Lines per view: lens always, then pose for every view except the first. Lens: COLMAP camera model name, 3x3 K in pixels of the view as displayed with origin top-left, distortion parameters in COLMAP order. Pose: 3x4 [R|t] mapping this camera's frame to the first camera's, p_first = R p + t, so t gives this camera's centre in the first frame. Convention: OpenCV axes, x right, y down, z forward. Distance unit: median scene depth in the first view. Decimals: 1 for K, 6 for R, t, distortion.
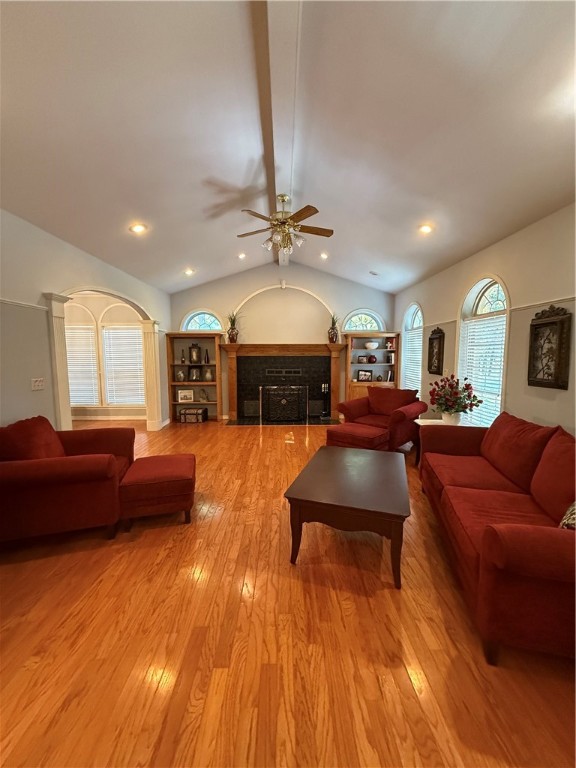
lens RADIAL K [[306.5, 0, 289.5], [0, 306.5, 383.6], [0, 0, 1]] dist [0.001958, 0.000246]
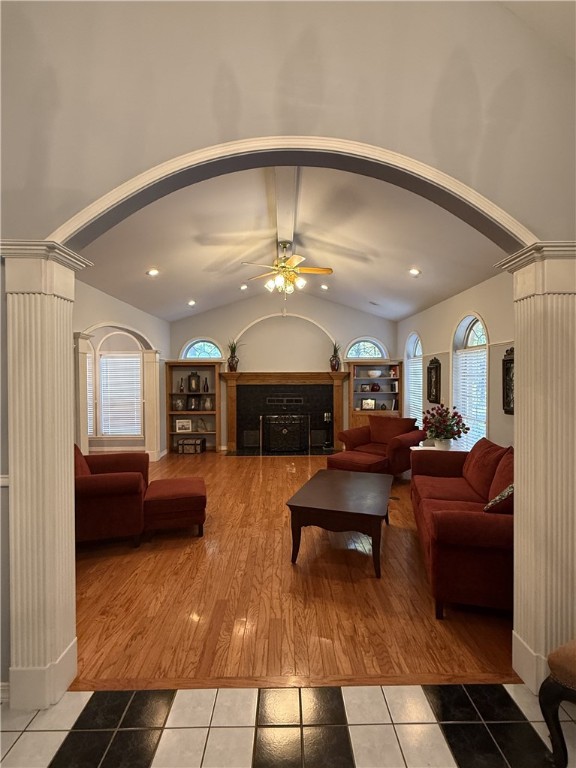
lens RADIAL K [[358.9, 0, 290.1], [0, 358.9, 381.5], [0, 0, 1]] dist [-0.000256, 0.000105]
pose [[0.999993, -0.002344, -0.002913, 0.002514], [0.002079, 0.996133, -0.087835, 0.003280], [0.003107, 0.087829, 0.996131, -0.322947]]
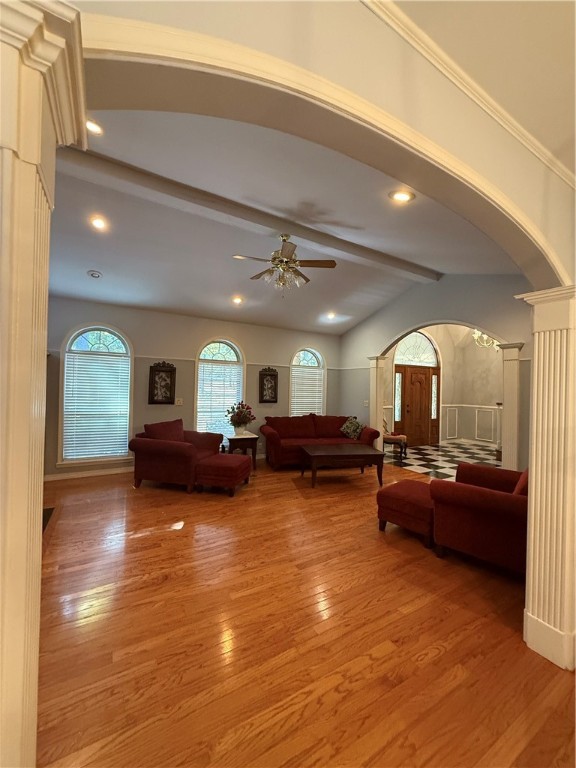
lens RADIAL K [[306.5, 0, 288.3], [0, 306.5, 385.7], [0, 0, 1]] dist [0.001958, 0.000246]
pose [[-0.491404, -0.004821, 0.870919, -1.117378], [0.065664, 0.996933, 0.042568, -0.186389], [-0.868453, 0.078106, -0.489580, 1.851603]]
